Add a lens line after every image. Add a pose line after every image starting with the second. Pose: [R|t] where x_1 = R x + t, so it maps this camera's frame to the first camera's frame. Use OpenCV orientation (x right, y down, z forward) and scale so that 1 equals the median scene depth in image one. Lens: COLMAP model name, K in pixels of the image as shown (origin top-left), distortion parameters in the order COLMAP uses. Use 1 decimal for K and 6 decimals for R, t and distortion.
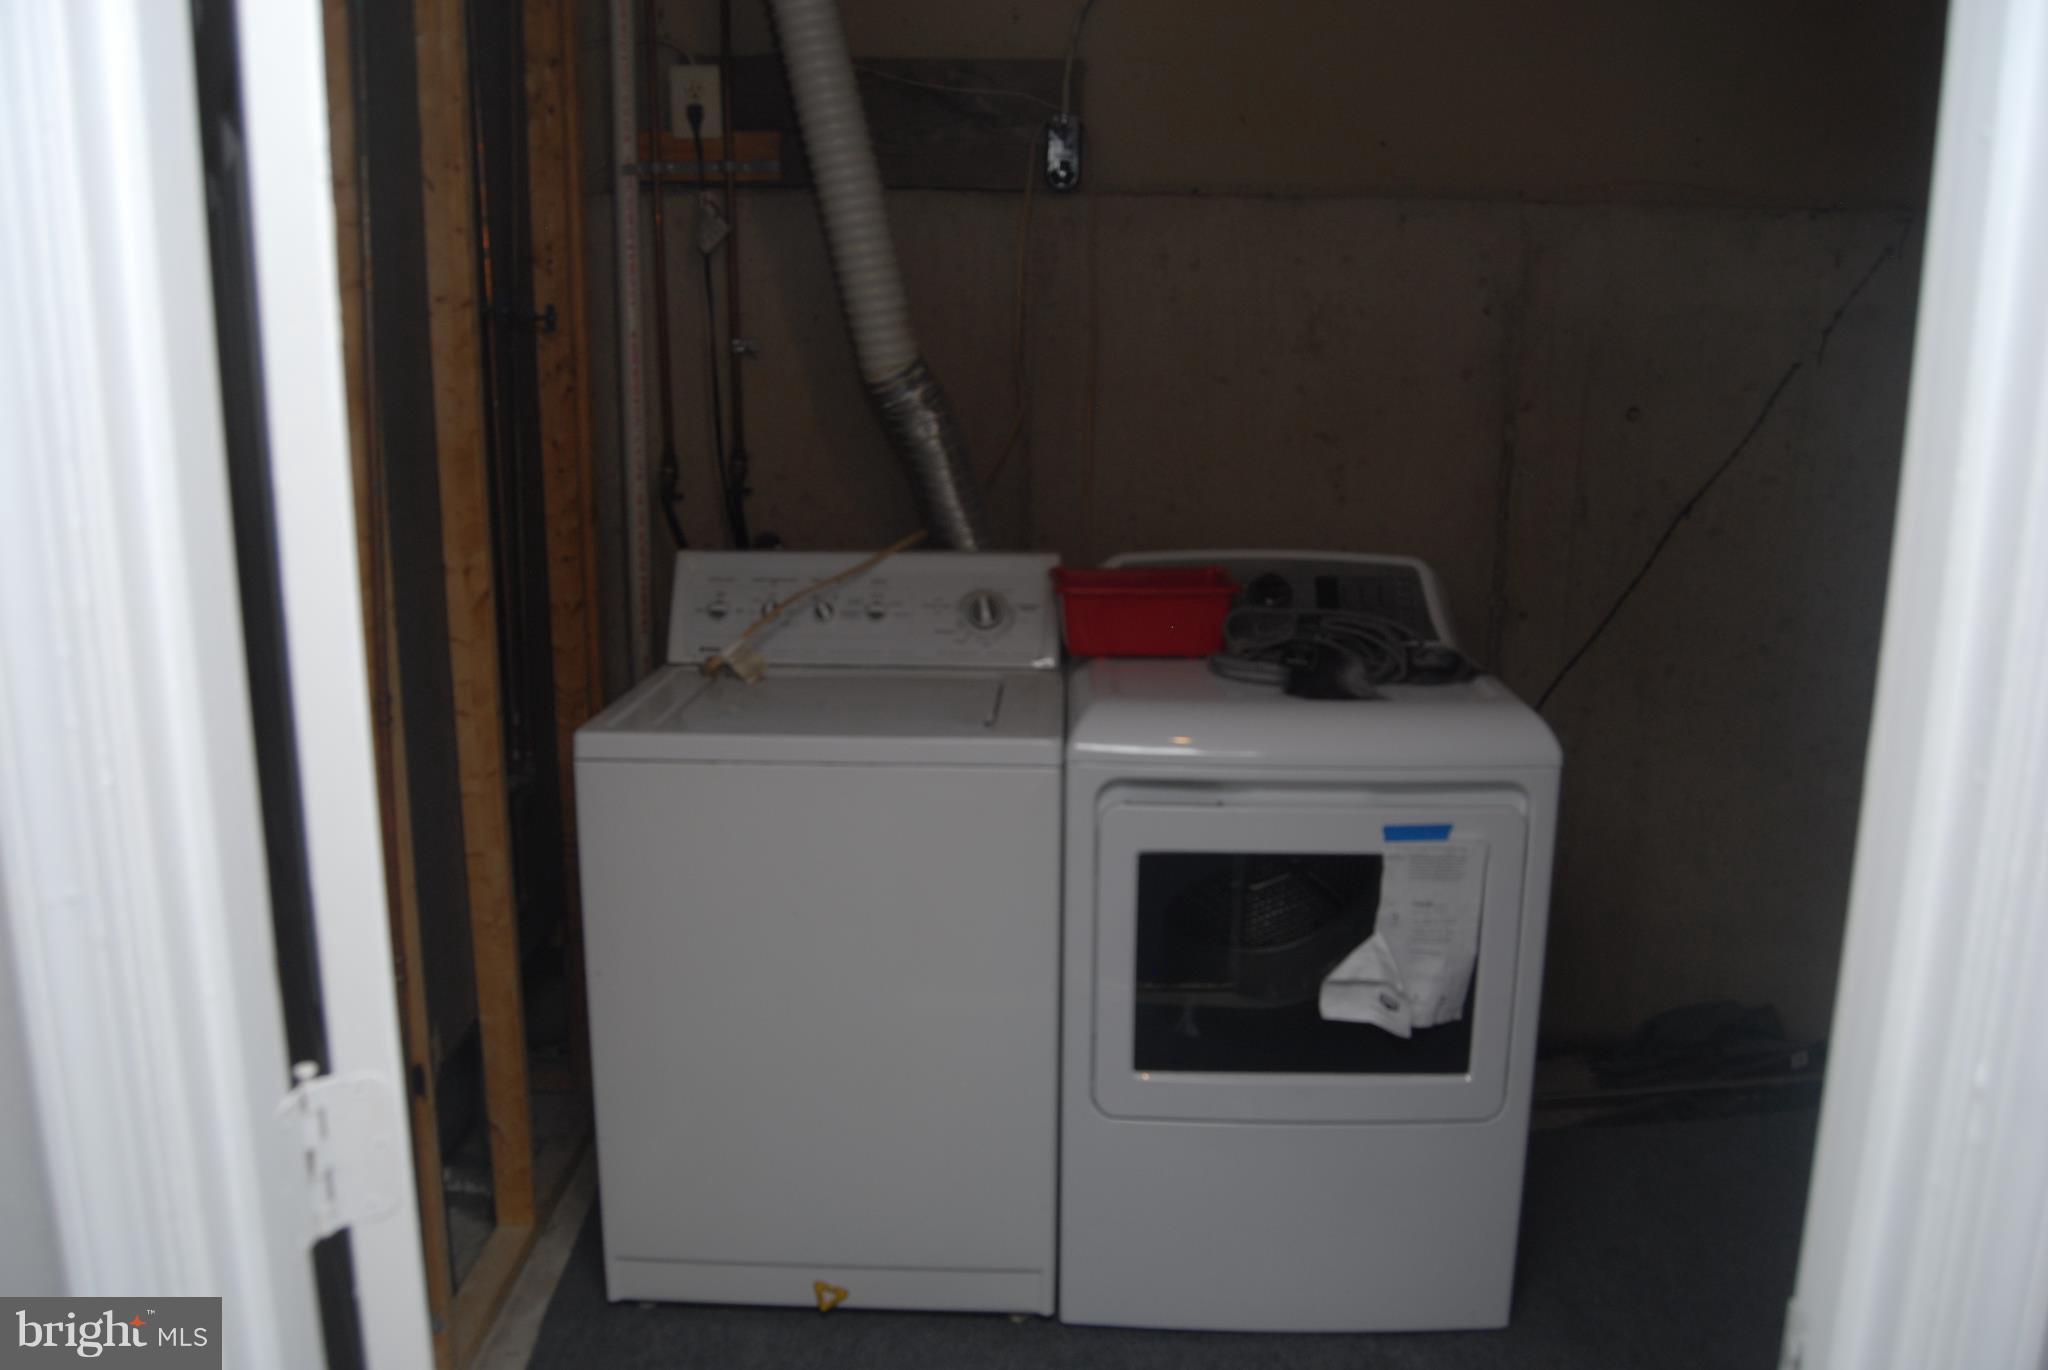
lens RADIAL K [[1614.5, 0, 1023.6], [0, 1614.5, 692.0], [0, 0, 1]] dist [-0.078296, 0.024396]
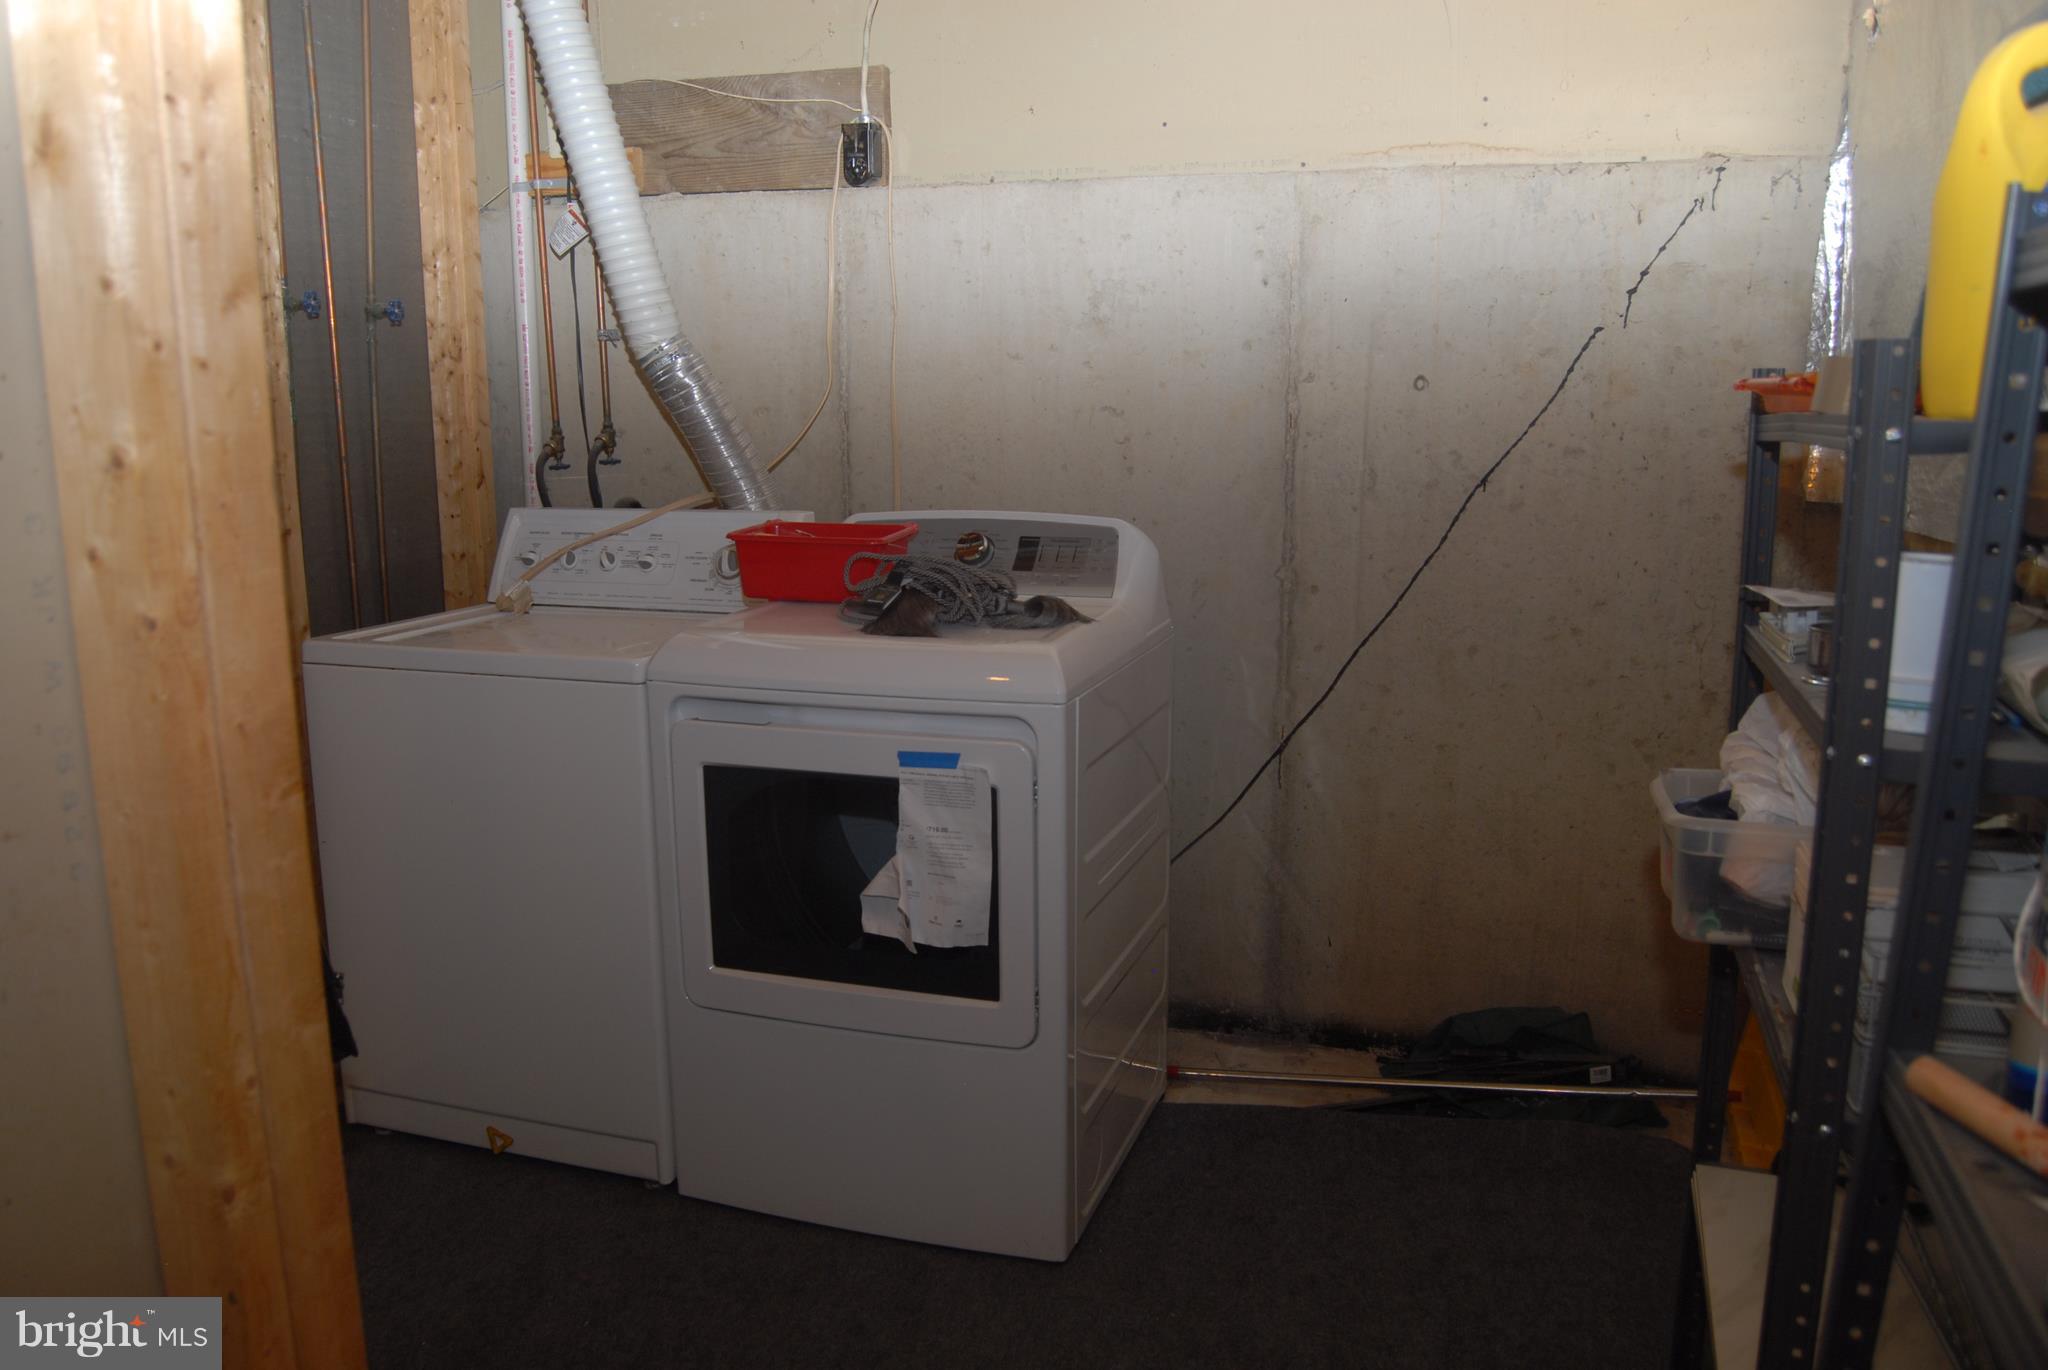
lens RADIAL K [[1614.5, 0, 1021.2], [0, 1614.5, 686.4], [0, 0, 1]] dist [-0.078296, 0.024396]
pose [[0.954092, 0.044022, -0.296261, 0.540657], [-0.051496, 0.998520, -0.017465, 0.047996], [0.295054, 0.031920, 0.954947, 0.000421]]
